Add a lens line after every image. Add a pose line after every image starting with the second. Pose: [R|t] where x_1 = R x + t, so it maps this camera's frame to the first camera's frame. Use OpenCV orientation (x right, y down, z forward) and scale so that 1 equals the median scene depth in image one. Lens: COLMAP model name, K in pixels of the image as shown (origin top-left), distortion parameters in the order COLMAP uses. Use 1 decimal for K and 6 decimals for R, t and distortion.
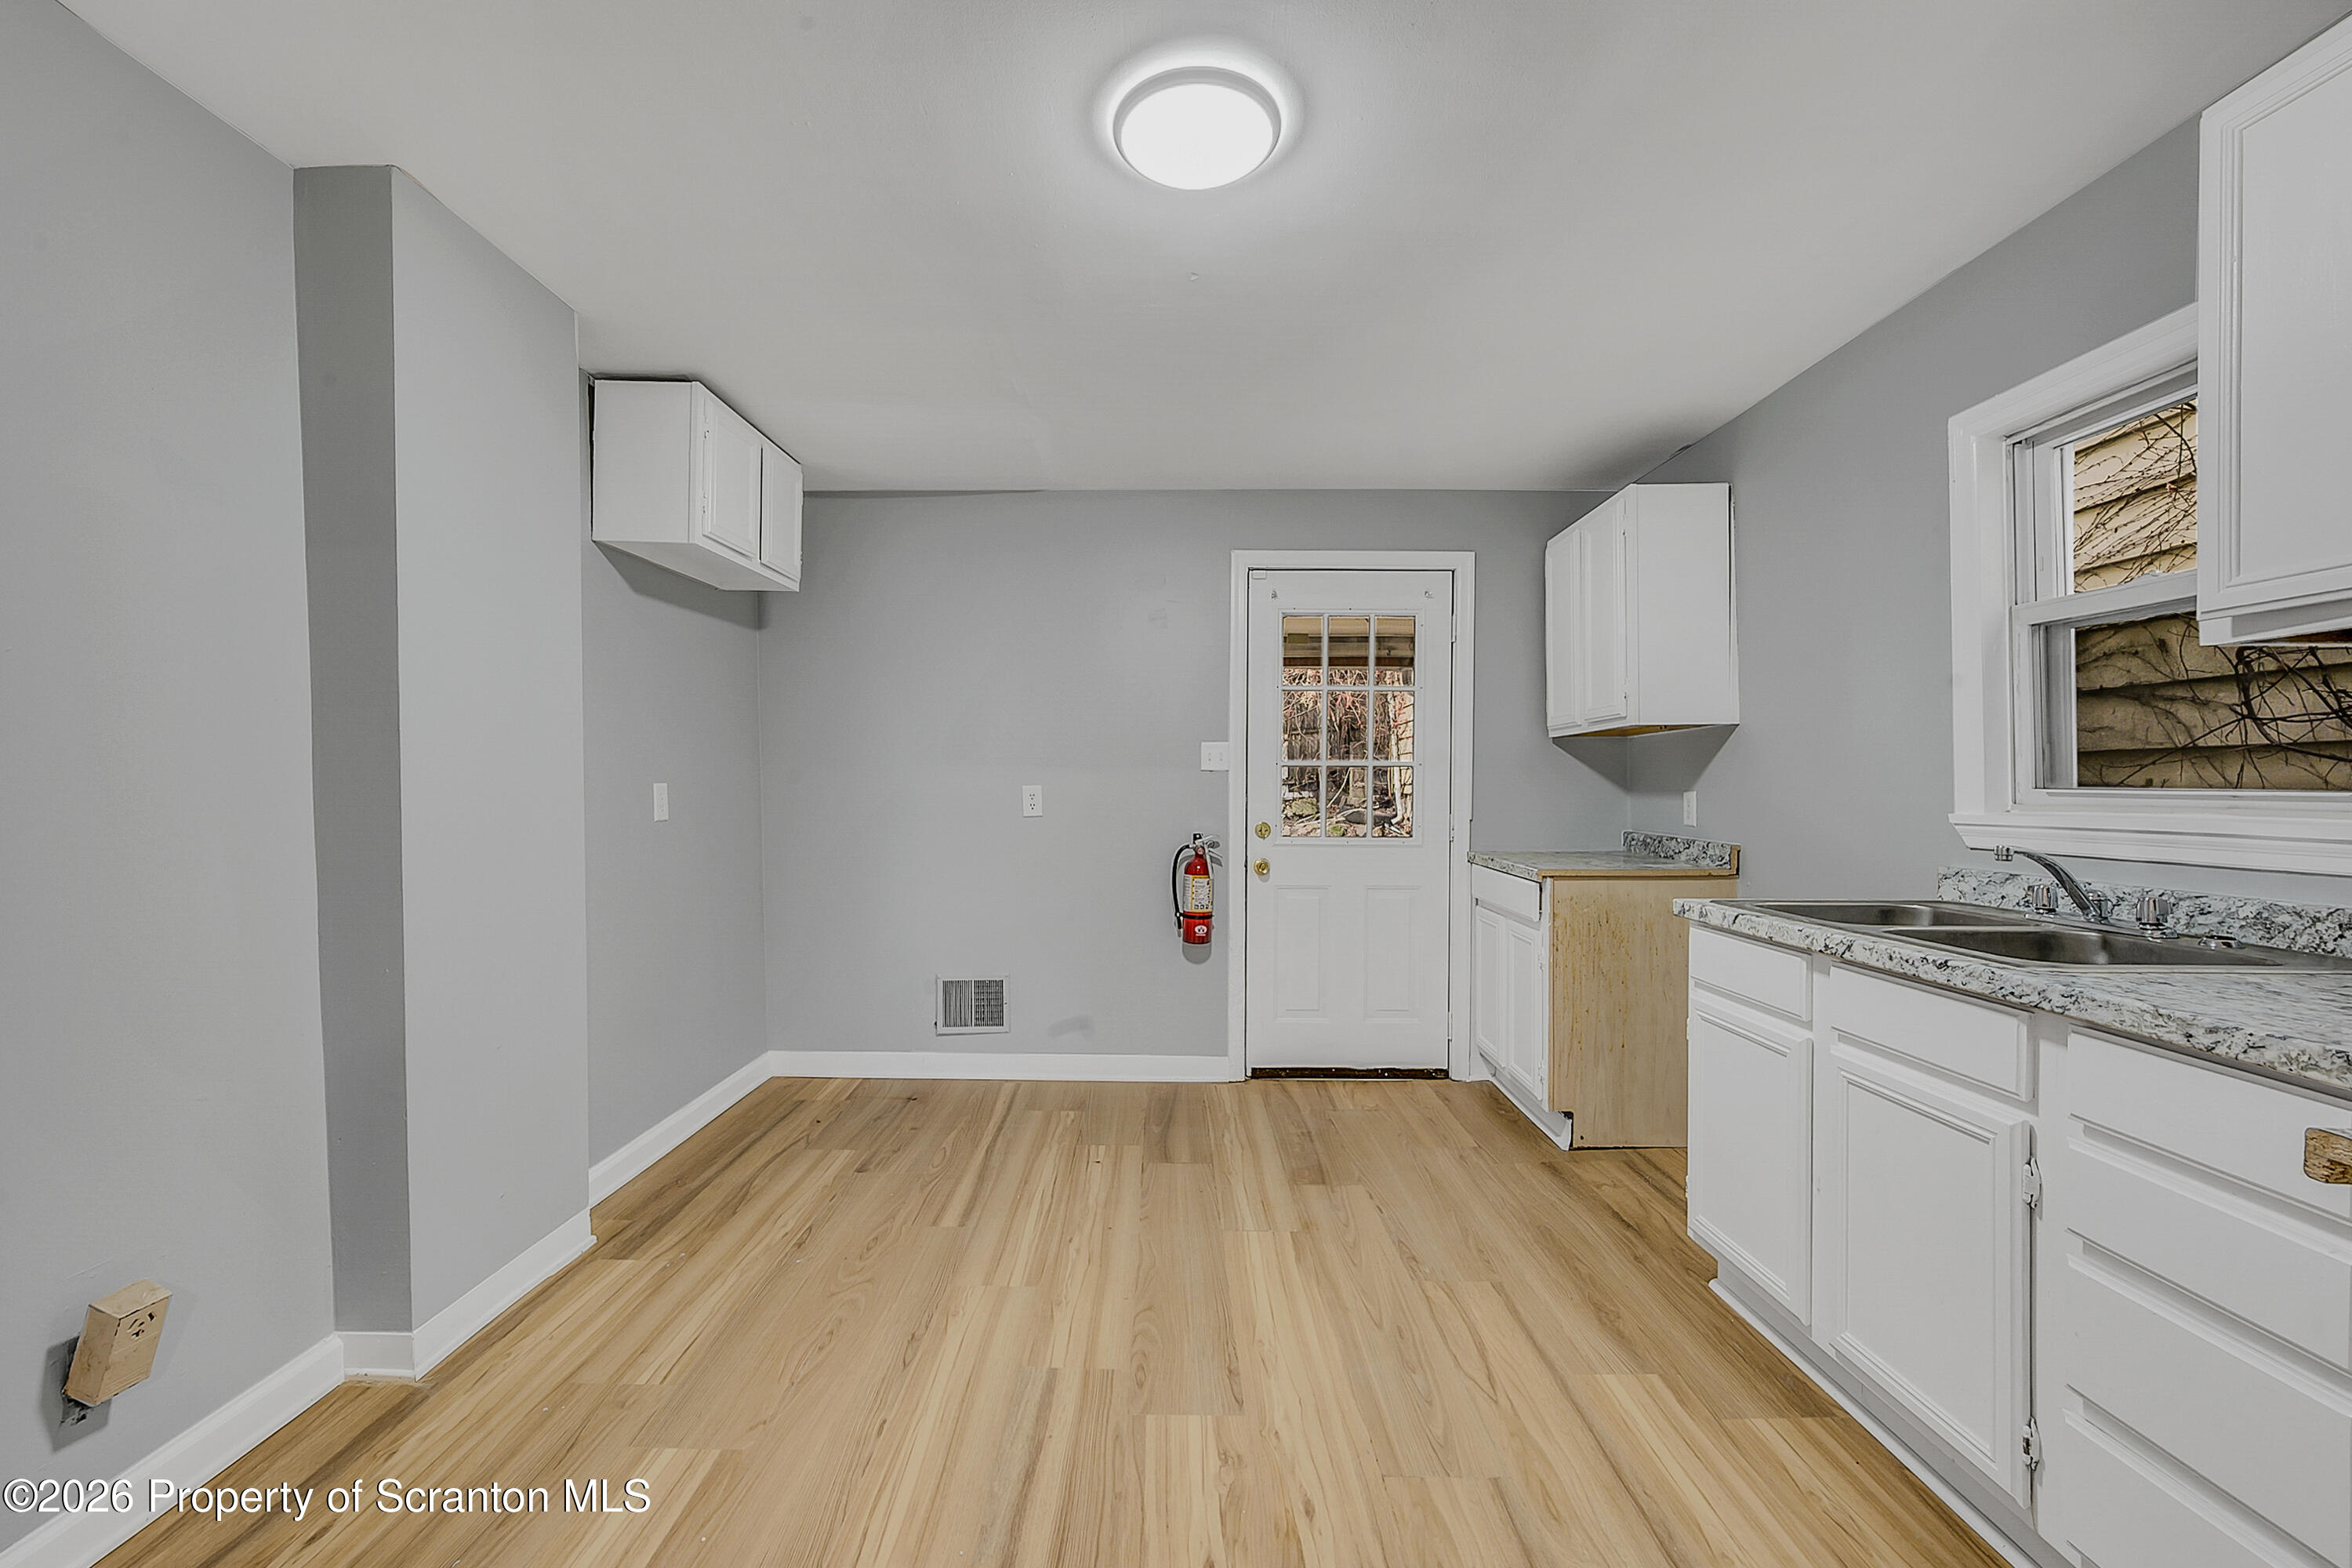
lens RADIAL K [[947.3, 0, 1150.5], [0, 947.3, 779.9], [0, 0, 1]] dist [0.000595, -0.000070]
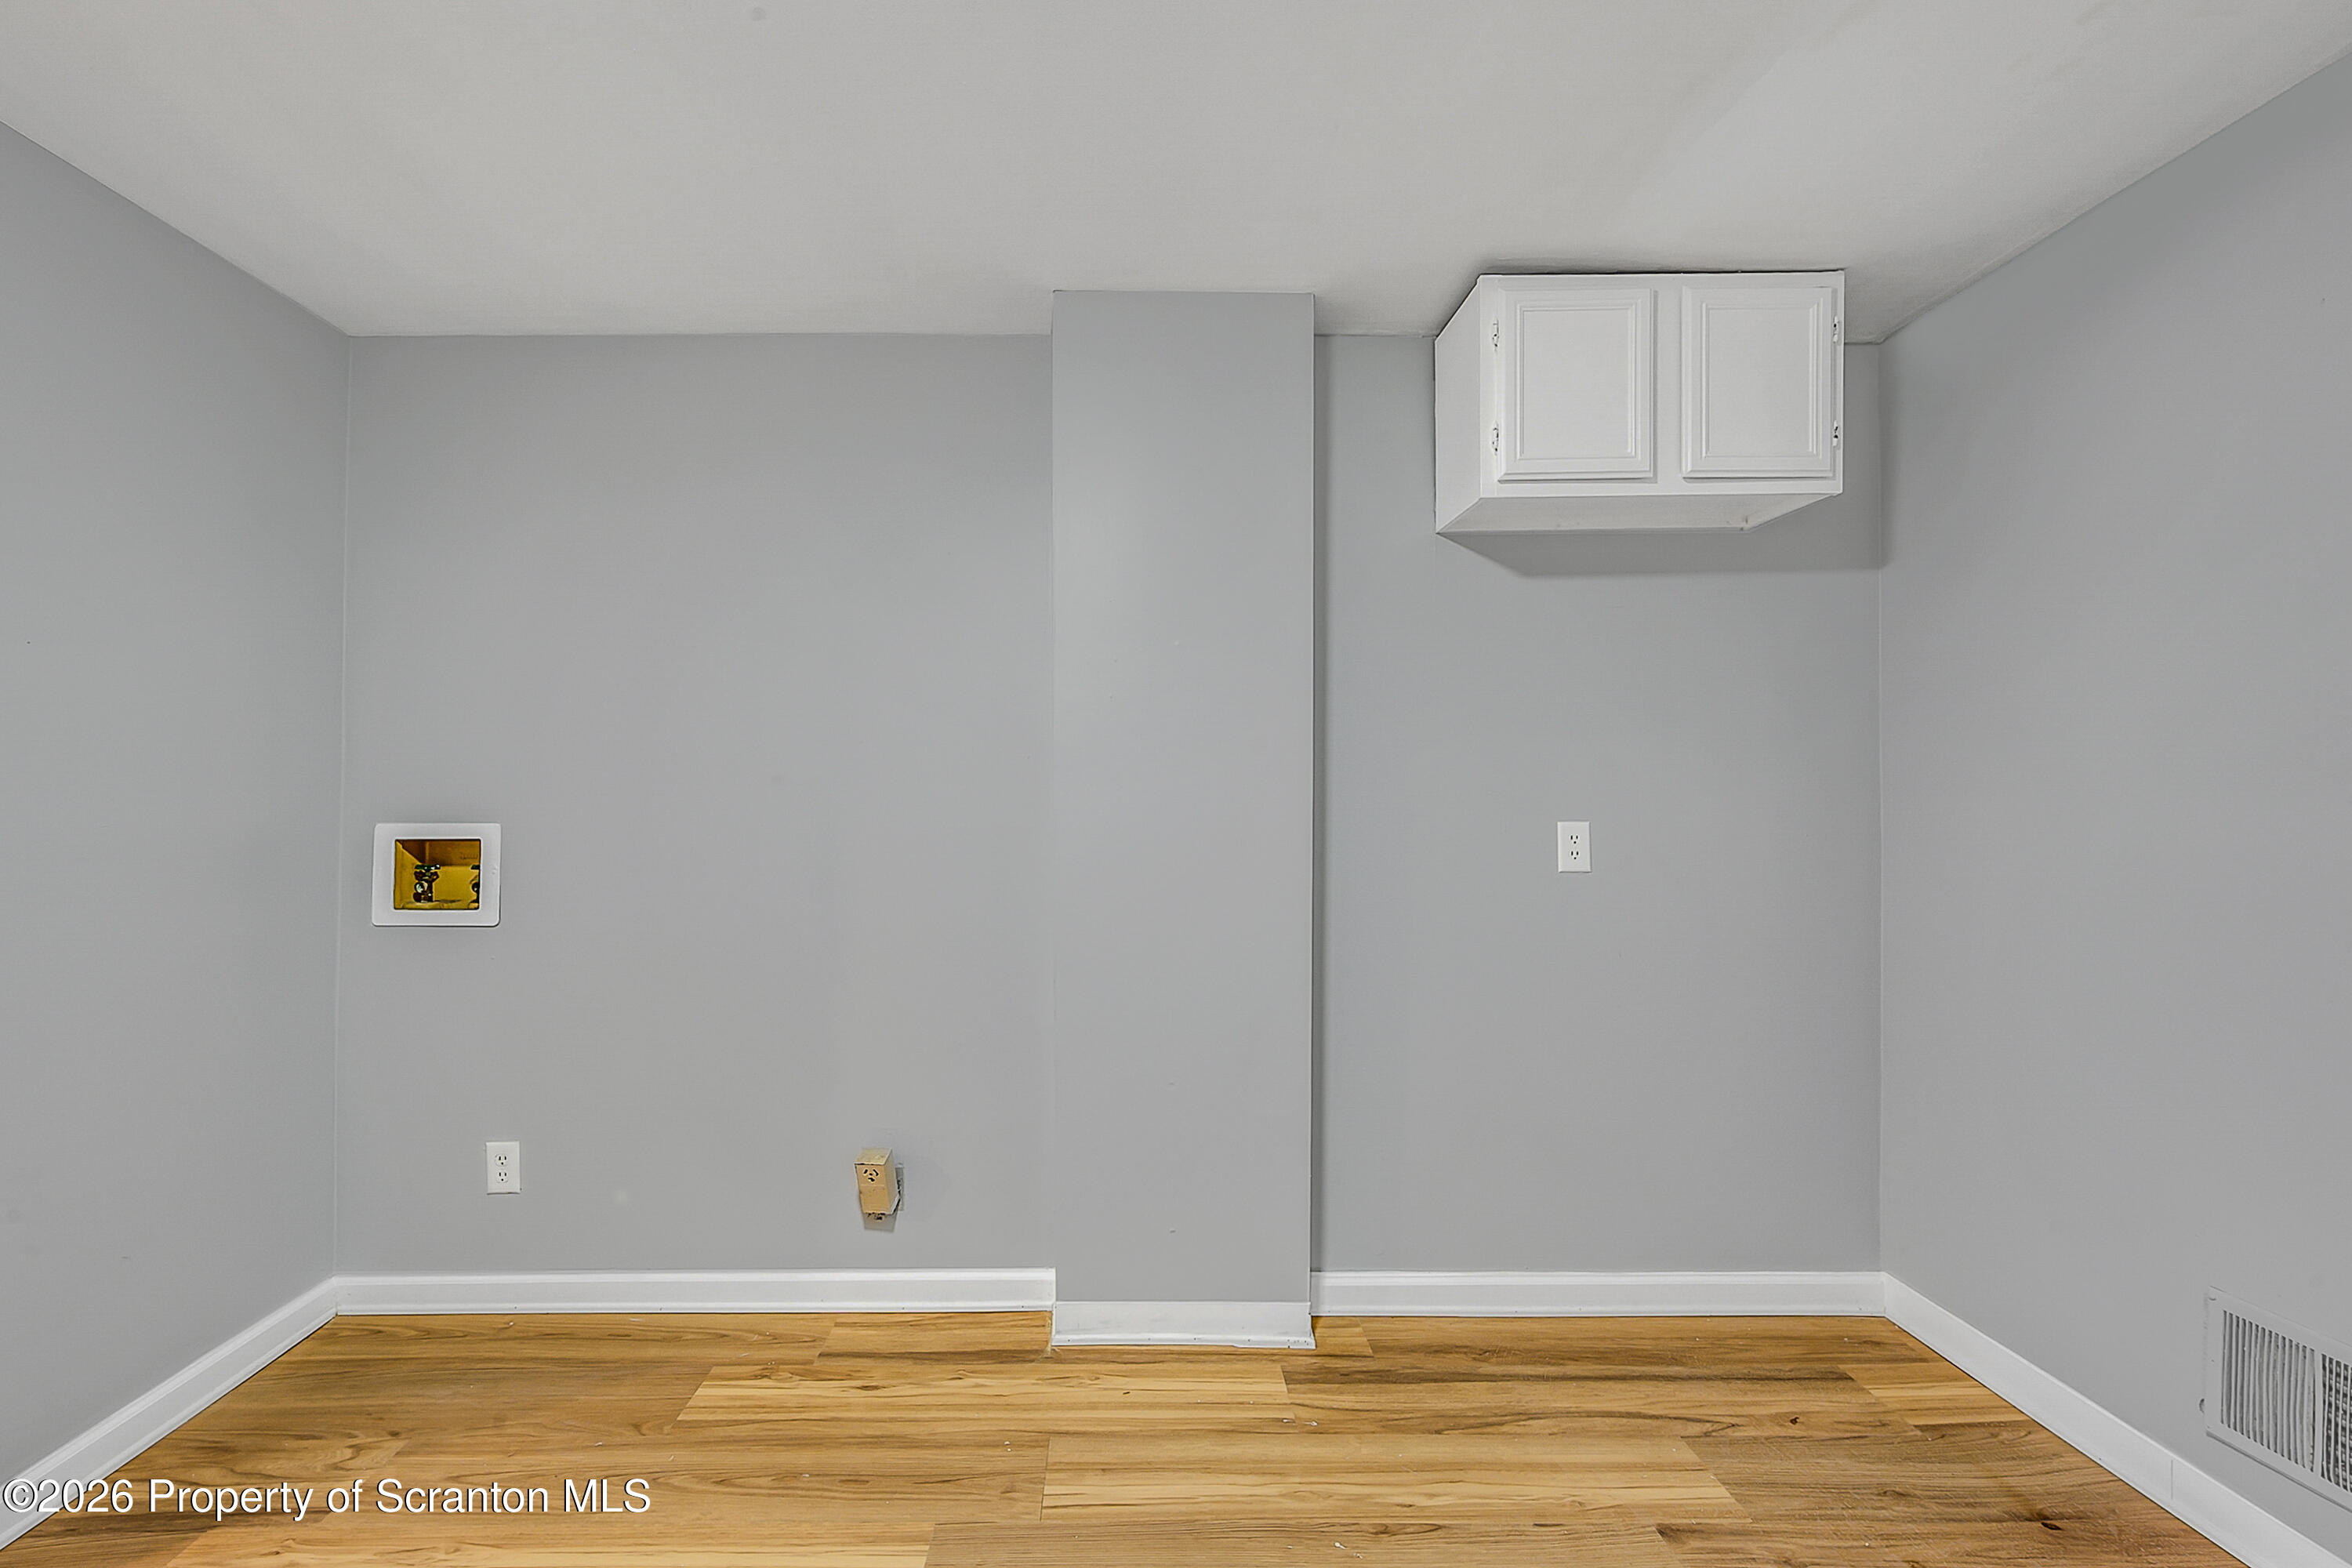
lens RADIAL K [[947.3, 0, 1163.7], [0, 947.3, 793.1], [0, 0, 1]] dist [0.000595, -0.000070]
pose [[0.035993, -0.007251, -0.999326, 0.309885], [0.000519, 0.999974, -0.007237, -0.021148], [0.999352, -0.000258, 0.035996, 0.883728]]
